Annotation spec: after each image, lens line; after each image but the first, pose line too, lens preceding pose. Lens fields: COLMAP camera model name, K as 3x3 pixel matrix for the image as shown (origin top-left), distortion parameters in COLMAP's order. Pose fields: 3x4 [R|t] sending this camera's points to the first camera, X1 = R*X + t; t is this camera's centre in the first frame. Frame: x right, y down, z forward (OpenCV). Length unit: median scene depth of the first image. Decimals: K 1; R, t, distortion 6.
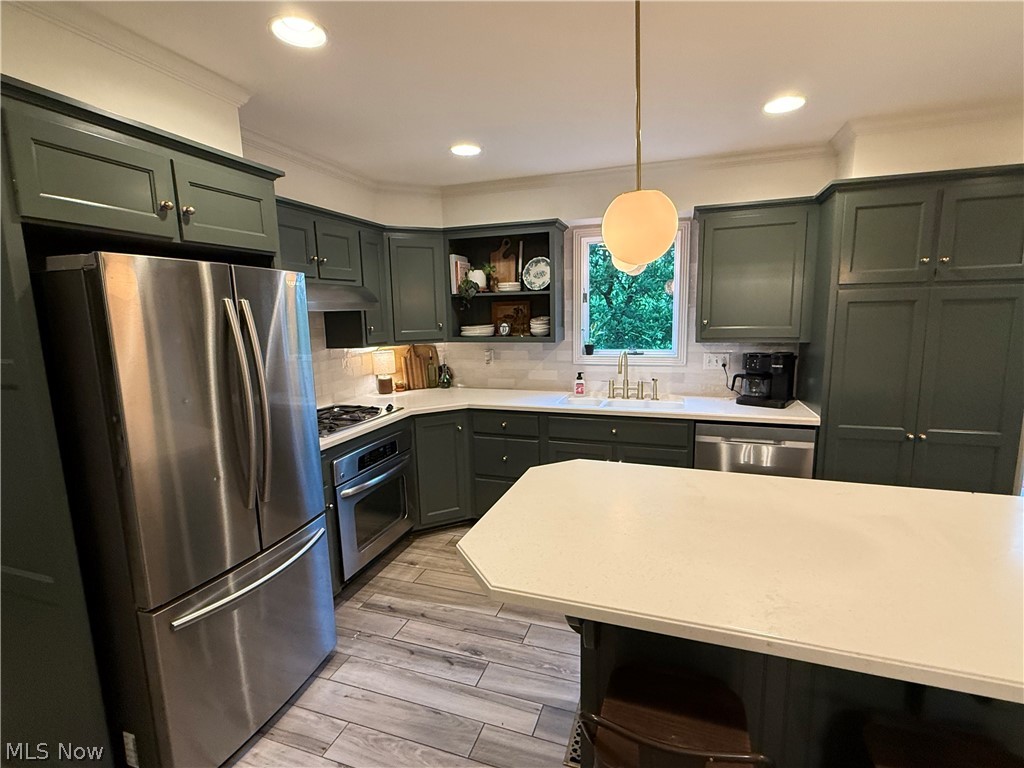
lens RADIAL K [[484.1, 0, 512.0], [0, 484.1, 384.0], [0, 0, 1]] dist [0.001359, 0.000240]
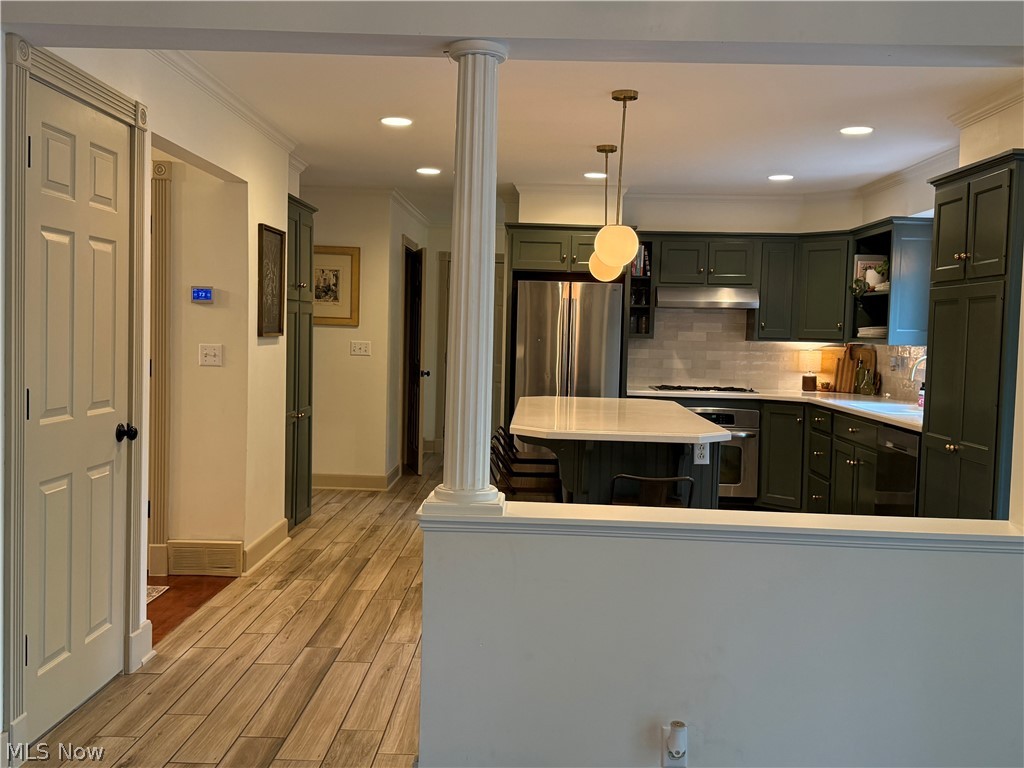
lens RADIAL K [[999.8, 0, 512.0], [0, 999.8, 384.0], [0, 0, 1]] dist [0.014103, 0.001604]
pose [[0.296500, 0.077150, -0.951912, 1.632457], [-0.168821, 0.985269, 0.027269, 0.055180], [0.939993, 0.152618, 0.305157, -0.243295]]
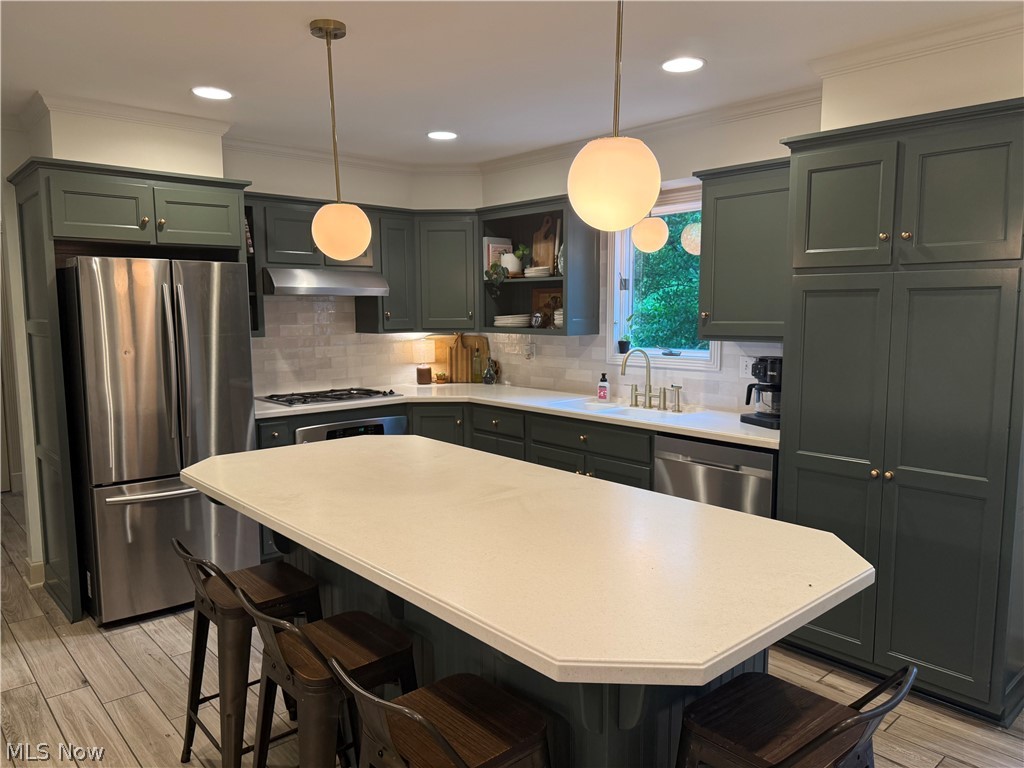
lens RADIAL K [[718.1, 0, 513.6], [0, 718.1, 391.4], [0, 0, 1]] dist [0.073649, -0.091444]
pose [[0.876875, 0.073932, -0.475000, 0.592774], [-0.085369, 0.996346, -0.002519, 0.023633], [0.473078, 0.042759, 0.879982, -0.166320]]
